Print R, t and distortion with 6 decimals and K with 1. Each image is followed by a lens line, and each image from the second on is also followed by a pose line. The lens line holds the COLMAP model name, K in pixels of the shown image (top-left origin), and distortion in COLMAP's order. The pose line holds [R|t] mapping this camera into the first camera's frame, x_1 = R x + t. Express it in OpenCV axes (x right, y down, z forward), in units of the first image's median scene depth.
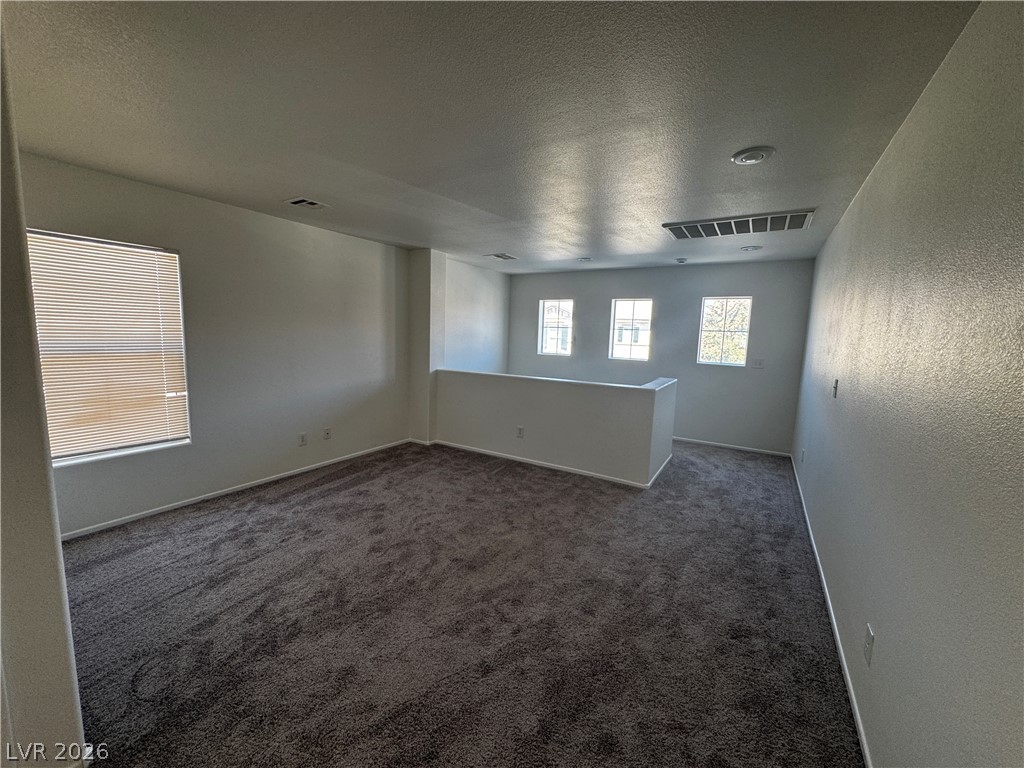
lens RADIAL K [[410.0, 0, 511.8], [0, 410.0, 383.8], [0, 0, 1]] dist [-0.004691, 0.000418]
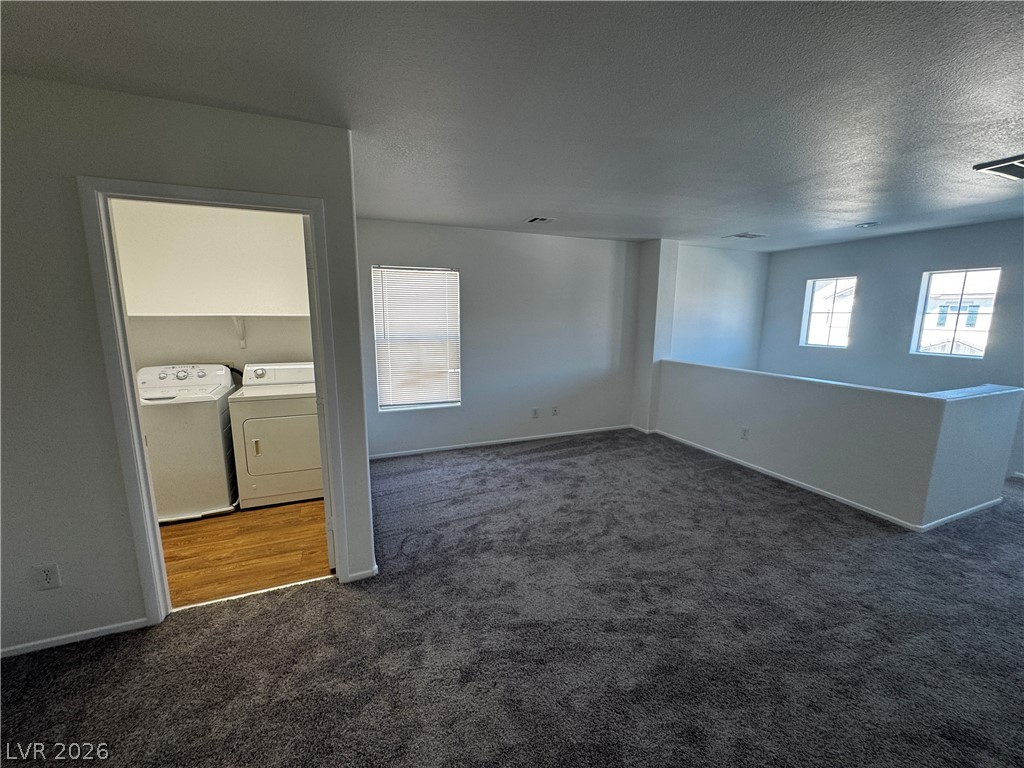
lens RADIAL K [[410.0, 0, 509.5], [0, 410.0, 383.7], [0, 0, 1]] dist [-0.004691, 0.000418]
pose [[0.804248, 0.072989, -0.589795, 0.175509], [-0.053638, 0.997294, 0.050277, -0.010485], [0.591868, -0.008799, 0.805987, -0.039320]]
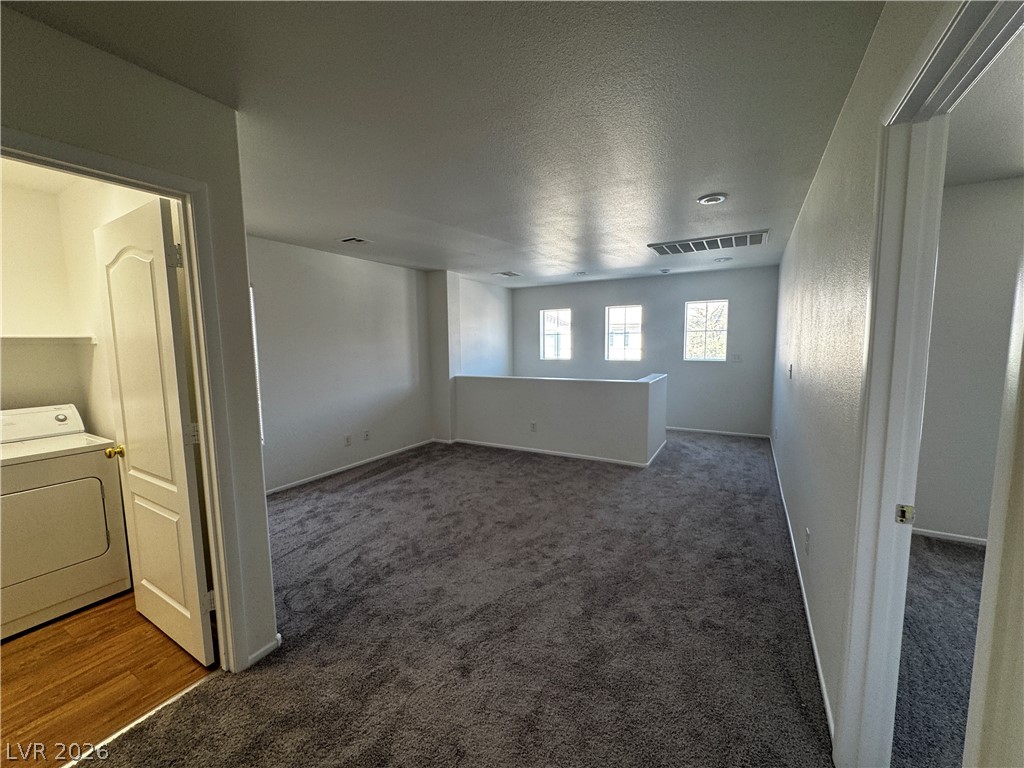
lens RADIAL K [[410.0, 0, 511.9], [0, 410.0, 383.0], [0, 0, 1]] dist [-0.004691, 0.000418]
pose [[0.998728, -0.046582, 0.019291, -0.077552], [0.047048, 0.998593, -0.024454, 0.029791], [-0.018124, 0.025331, 0.999515, -0.200699]]
